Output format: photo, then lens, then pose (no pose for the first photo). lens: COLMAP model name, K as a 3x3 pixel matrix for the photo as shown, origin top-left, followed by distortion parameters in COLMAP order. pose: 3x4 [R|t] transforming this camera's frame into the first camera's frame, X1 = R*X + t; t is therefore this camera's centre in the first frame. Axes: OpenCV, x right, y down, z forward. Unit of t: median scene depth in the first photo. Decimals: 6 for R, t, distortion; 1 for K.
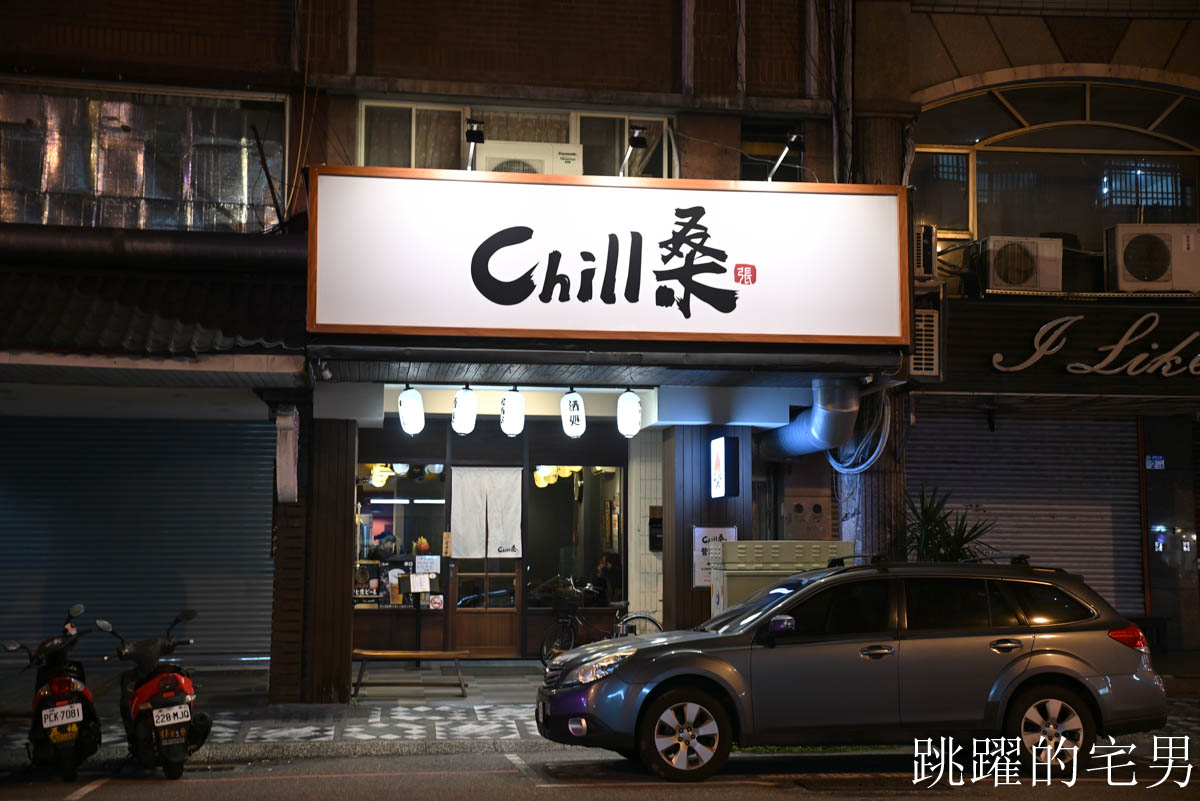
lens RADIAL K [[1575.1, 0, 600.0], [0, 1575.1, 400.5], [0, 0, 1]] dist [0.009737, 0.004708]
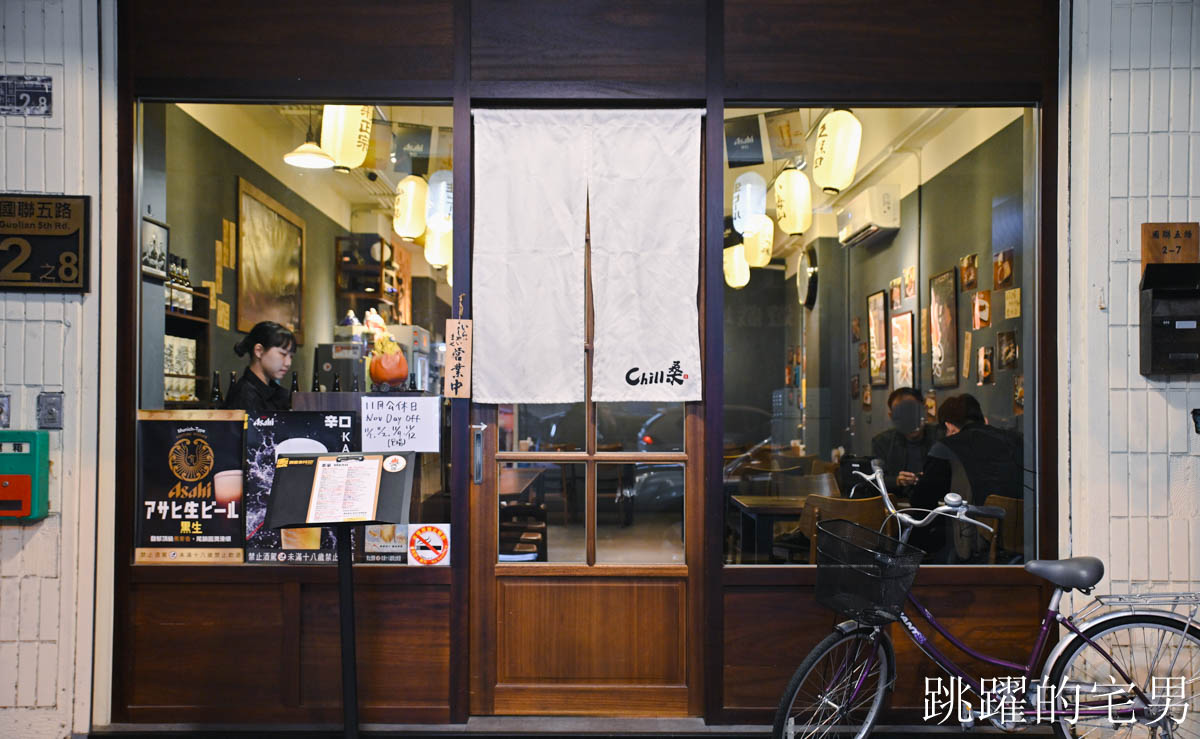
lens RADIAL K [[1255.7, 0, 600.0], [0, 1255.7, 369.5], [0, 0, 1]] dist [-0.007157, -0.003680]
pose [[0.991980, -0.004988, -0.126295, -0.038772], [0.012434, 0.998225, 0.058236, 0.079269], [0.125780, -0.059340, 0.990282, 0.758507]]
